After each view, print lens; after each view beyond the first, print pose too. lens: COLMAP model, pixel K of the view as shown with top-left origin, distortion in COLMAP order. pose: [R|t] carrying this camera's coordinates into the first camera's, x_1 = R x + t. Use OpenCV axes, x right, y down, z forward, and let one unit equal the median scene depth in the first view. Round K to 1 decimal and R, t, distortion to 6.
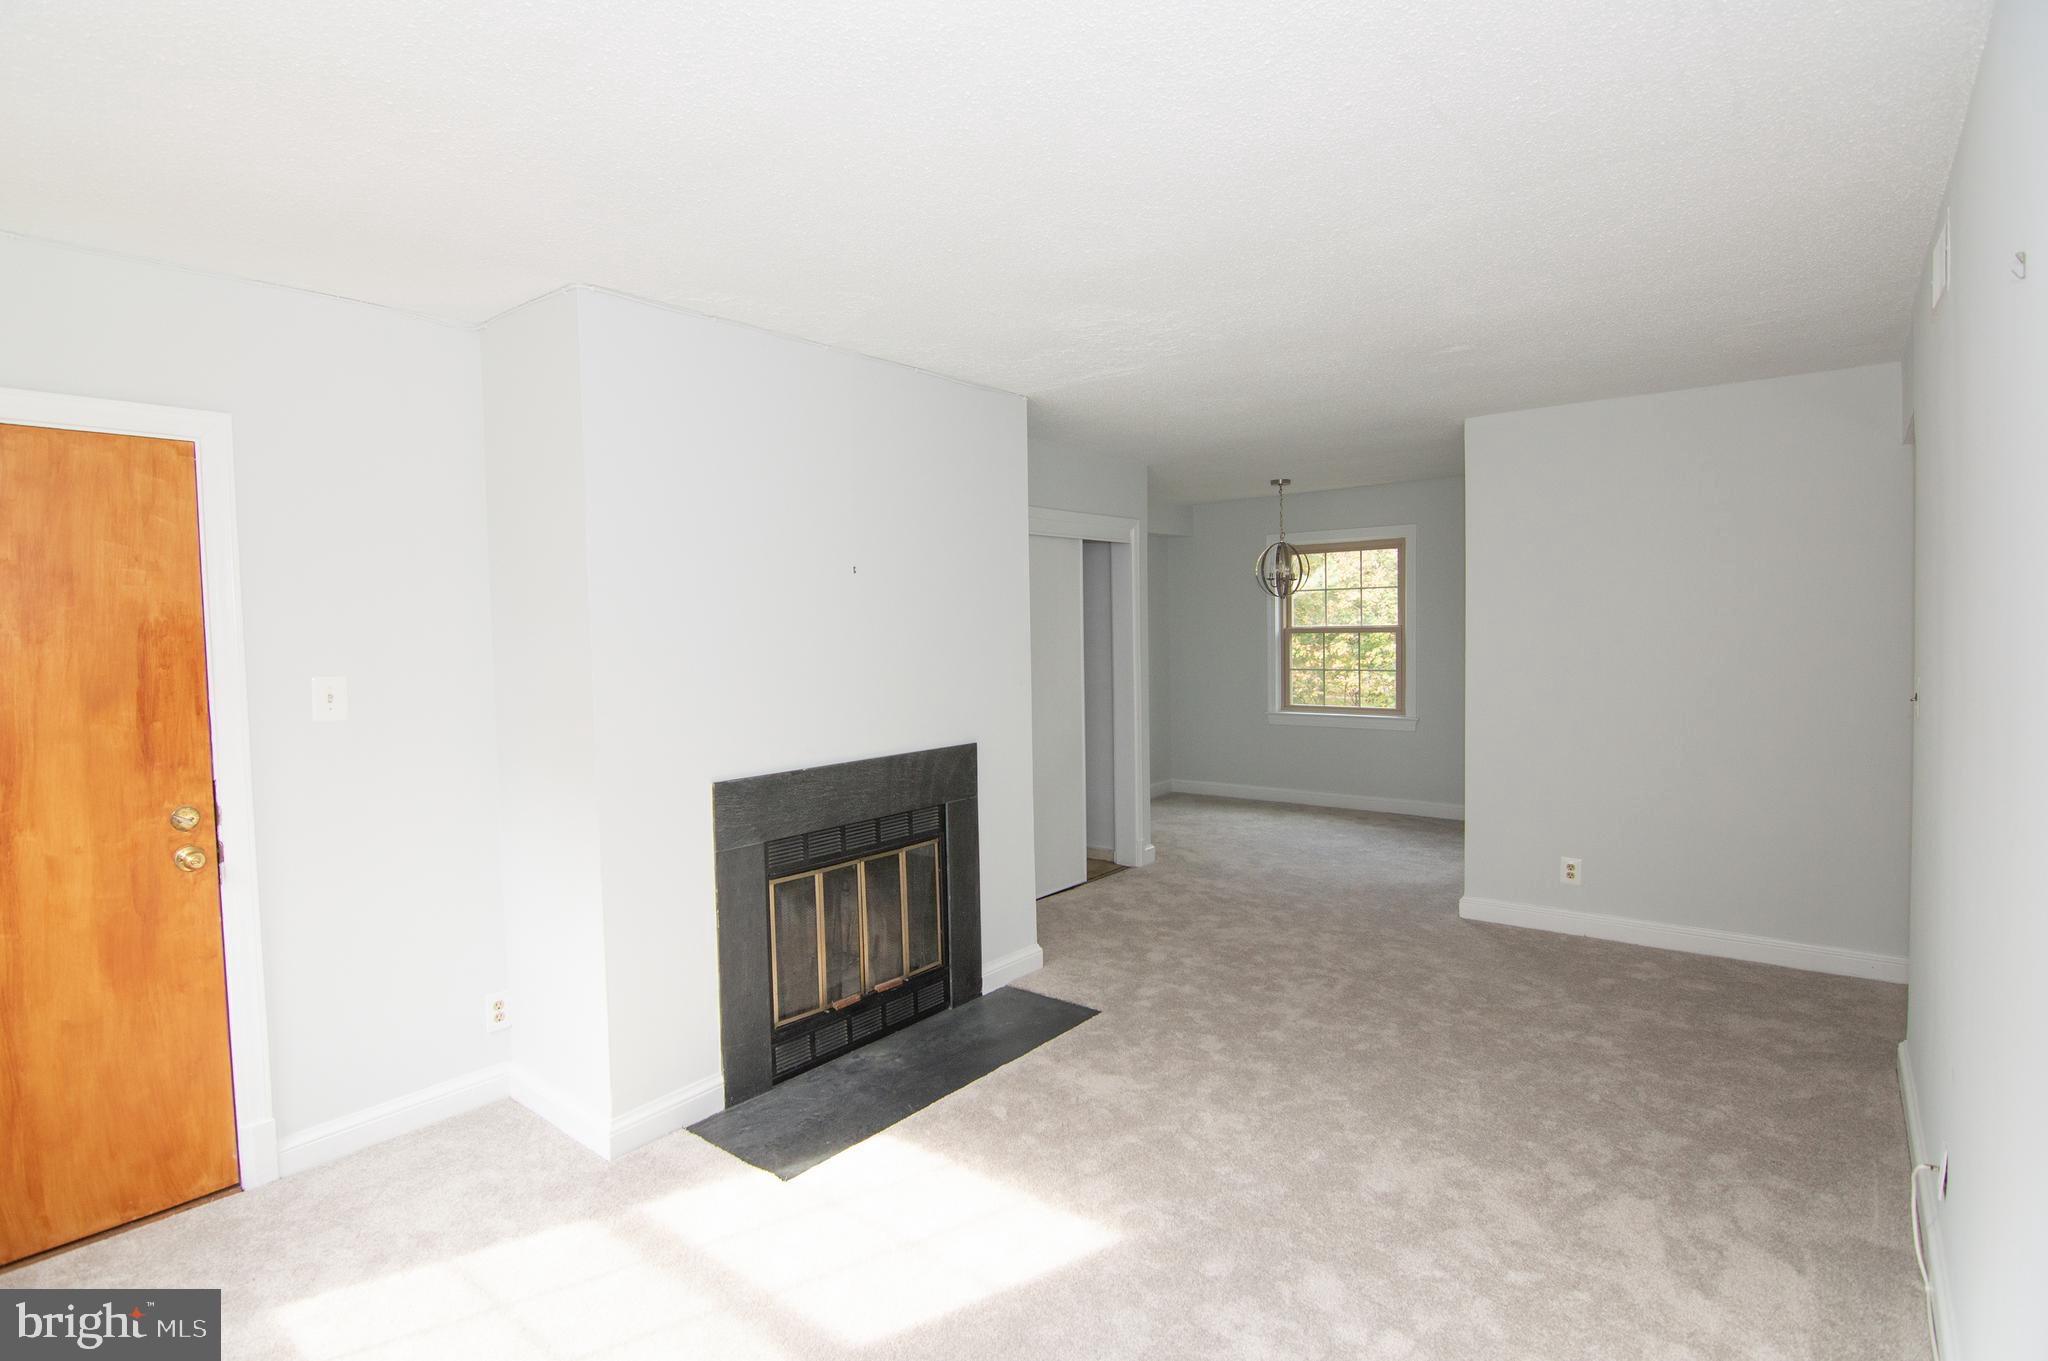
lens RADIAL K [[1016.2, 0, 1001.8], [0, 1016.2, 676.2], [0, 0, 1]] dist [-0.023320, -0.000696]
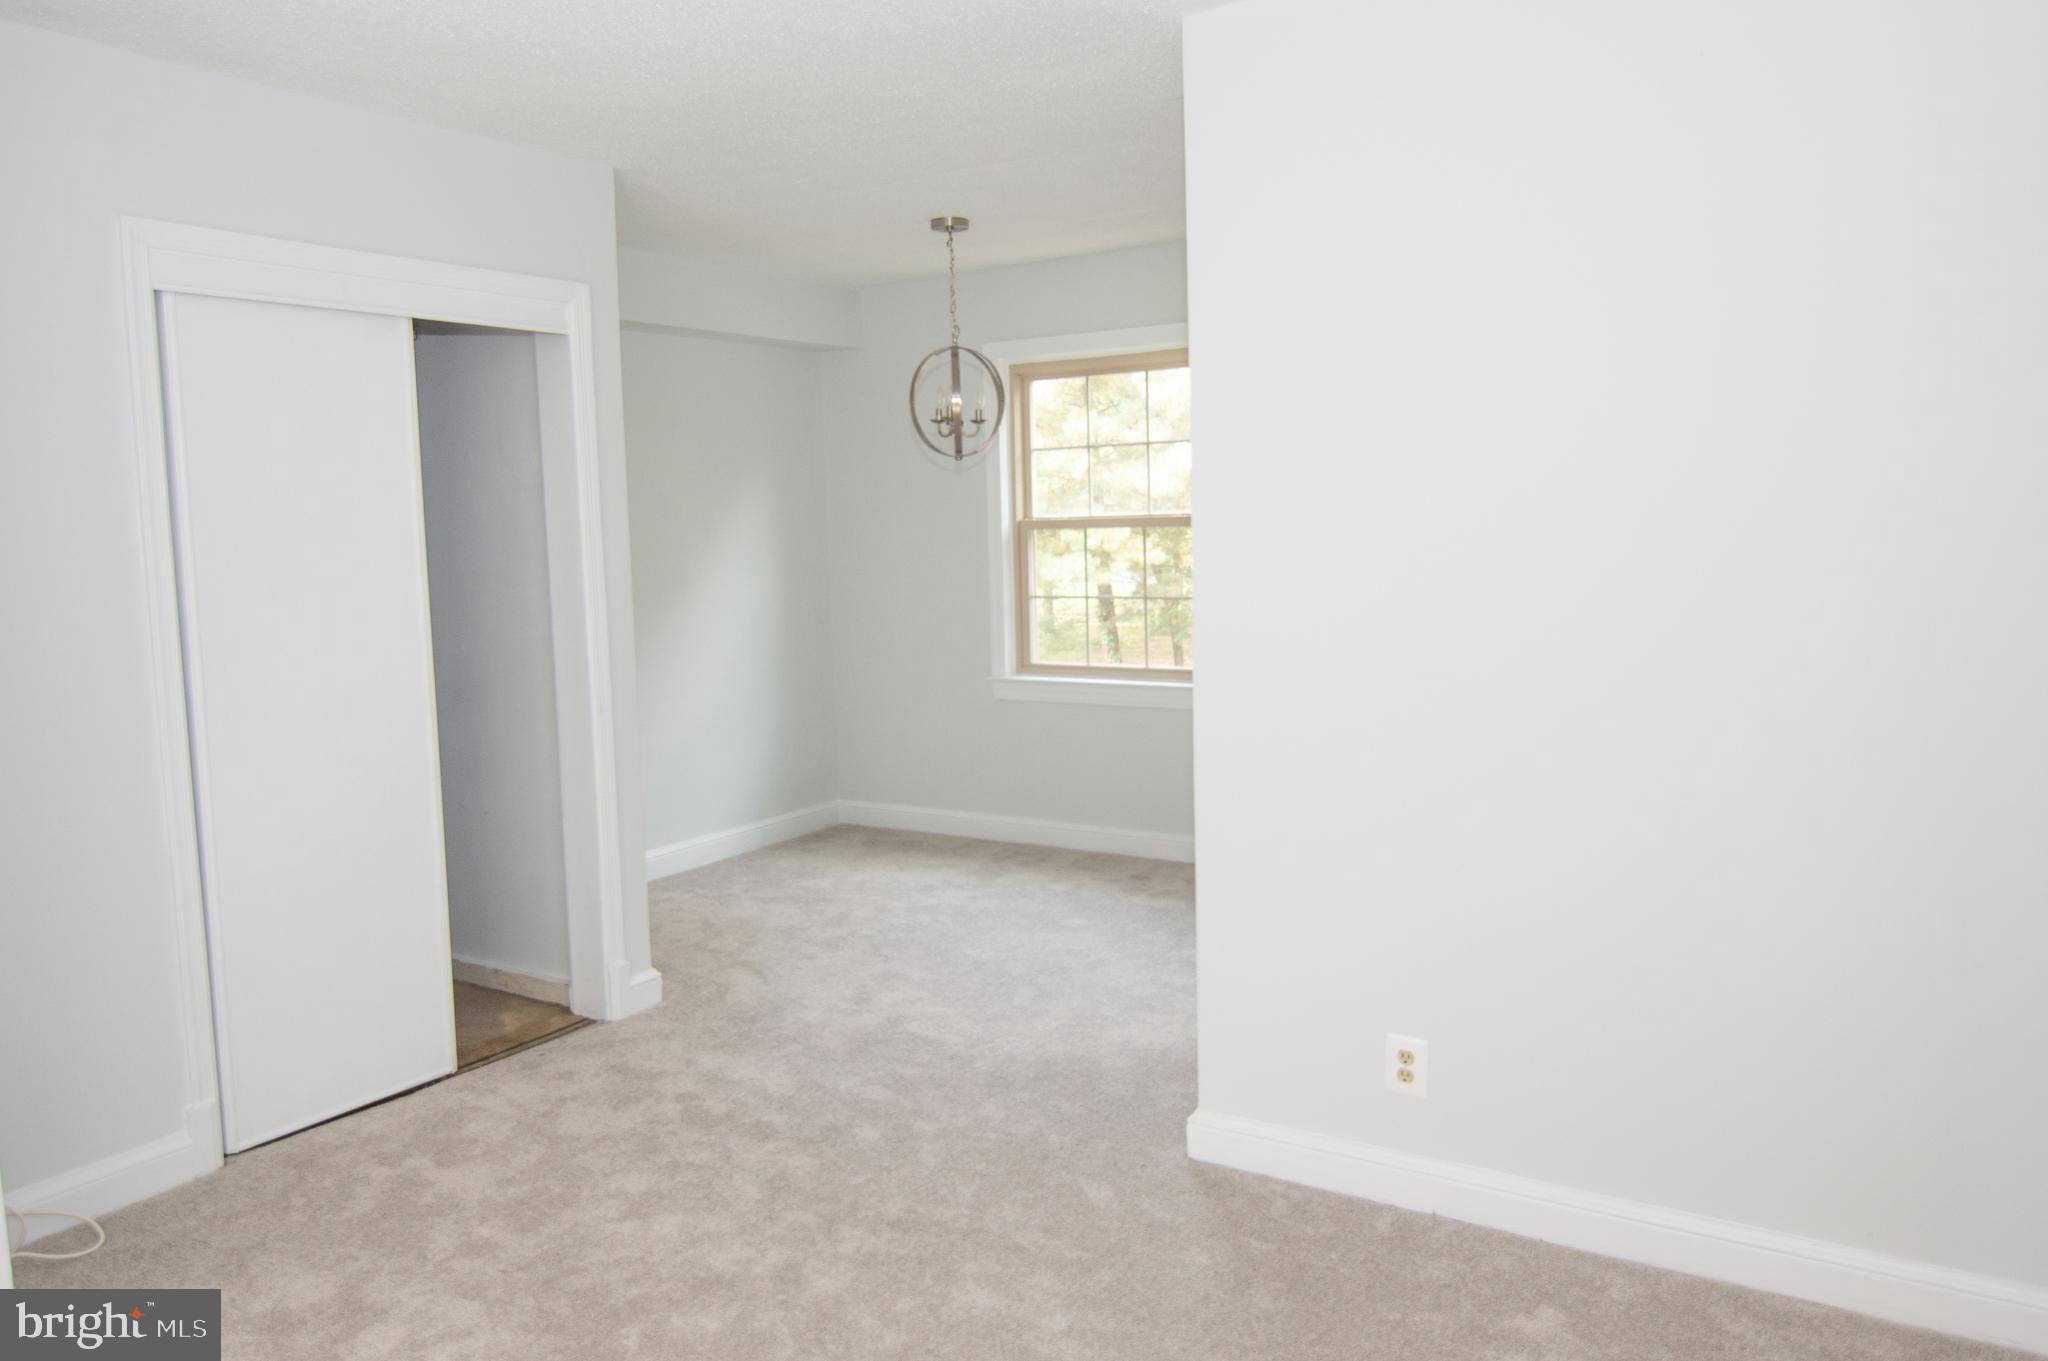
lens RADIAL K [[1460.5, 0, 1024.0], [0, 1460.5, 680.5], [0, 0, 1]] dist [0.002121, 0.000957]
pose [[0.993390, -0.018473, 0.113293, 0.292793], [0.011899, 0.998221, 0.058425, -0.011847], [-0.114171, -0.056691, 0.991842, 0.352325]]
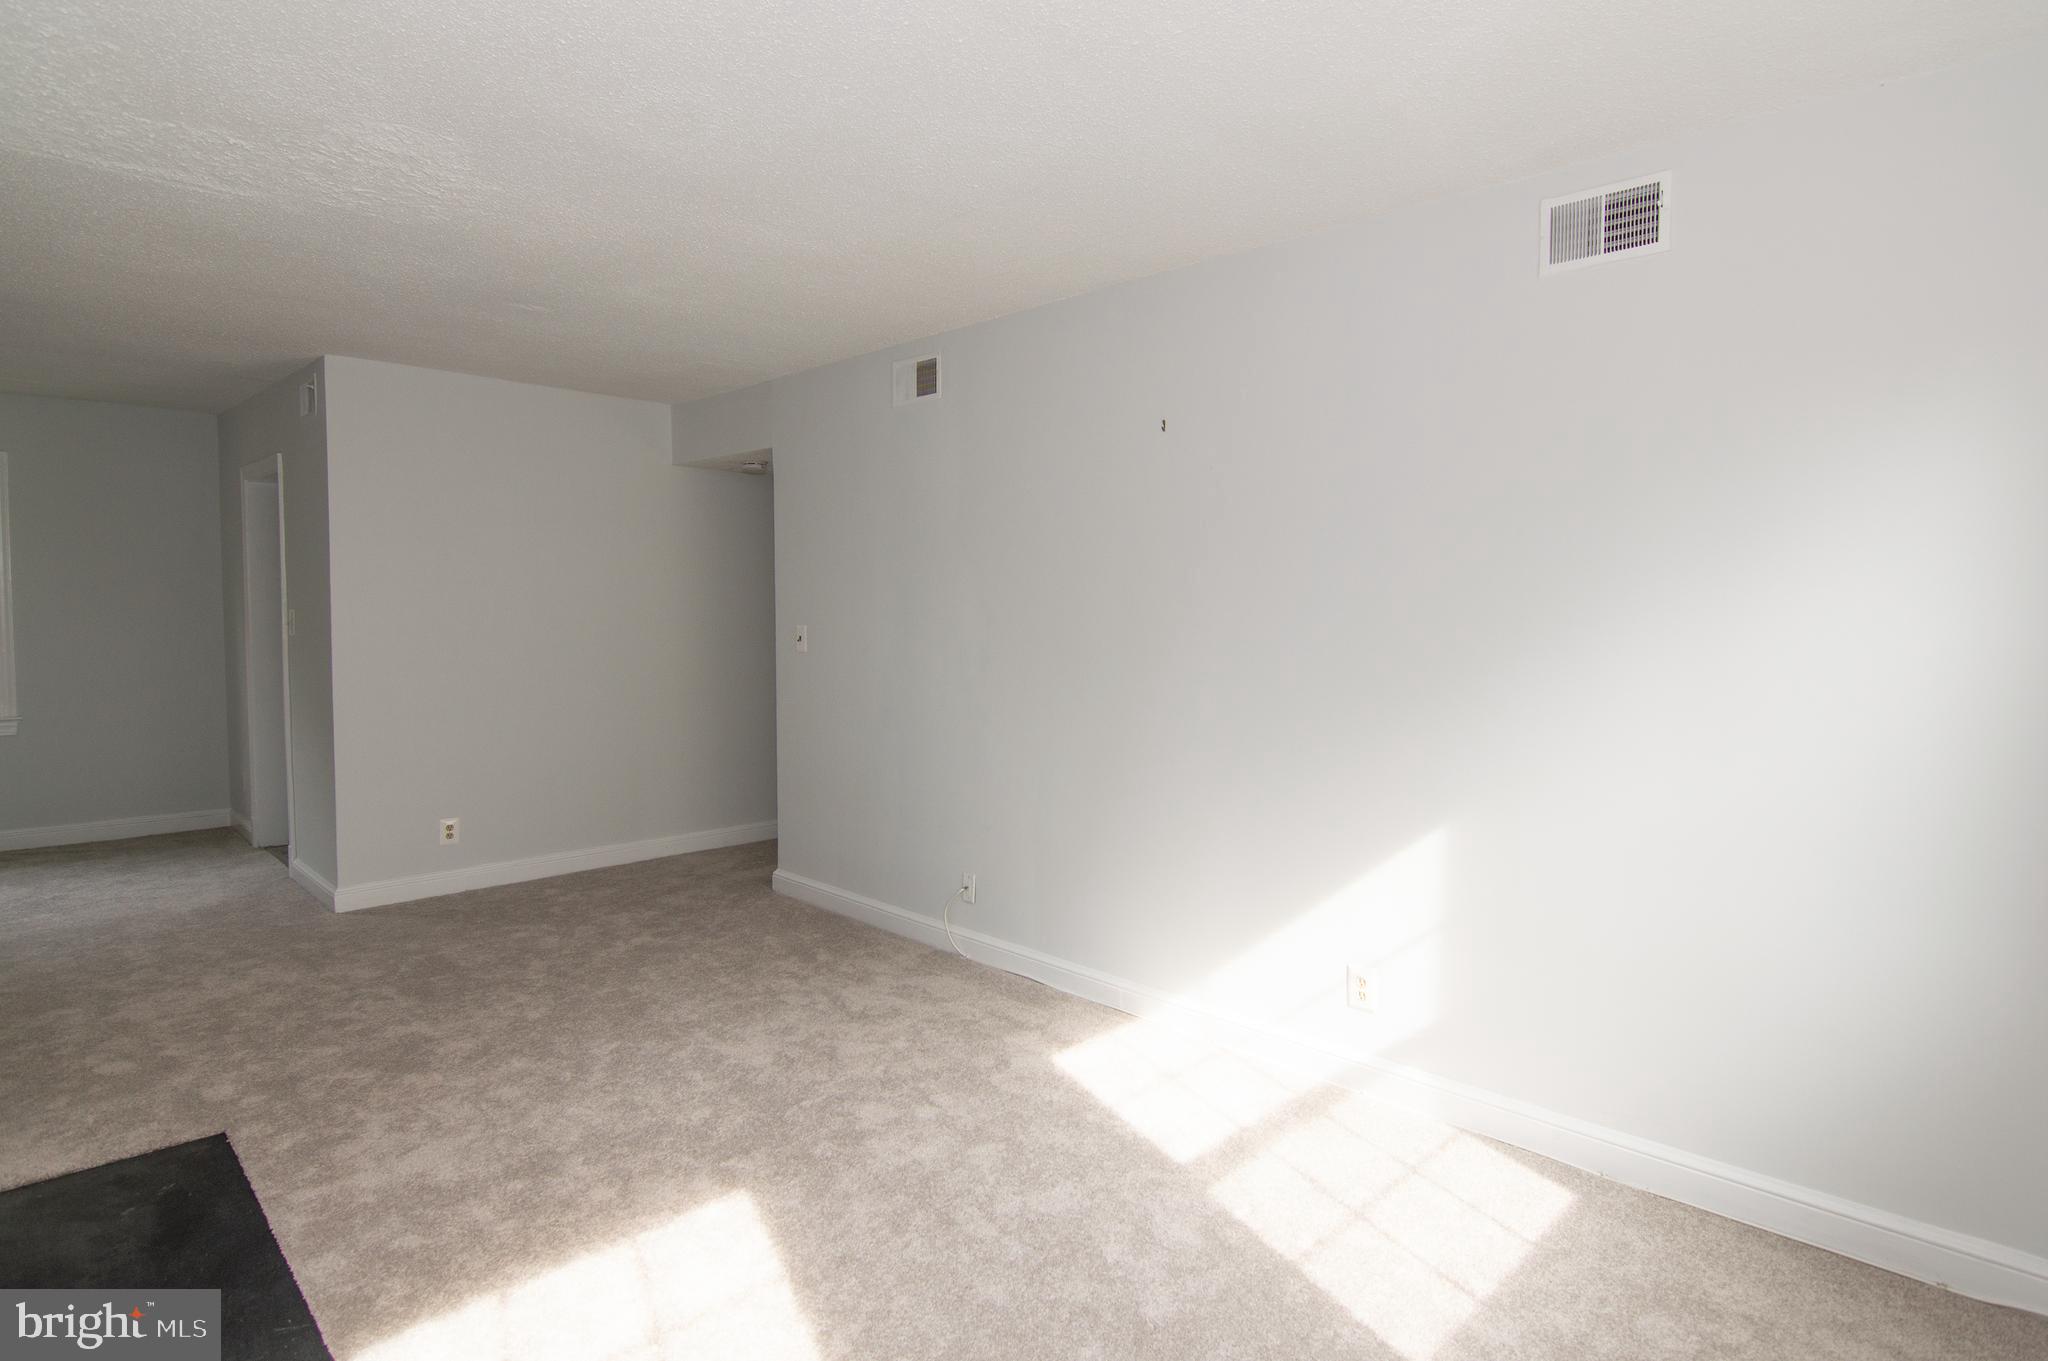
lens RADIAL K [[1076.0, 0, 1020.4], [0, 1076.0, 657.4], [0, 0, 1]] dist [-0.031021, -0.000402]
pose [[0.081759, -0.024158, 0.996359, -0.395146], [0.046296, 0.998719, 0.020416, 0.021282], [-0.995576, 0.044458, 0.082772, 0.297608]]
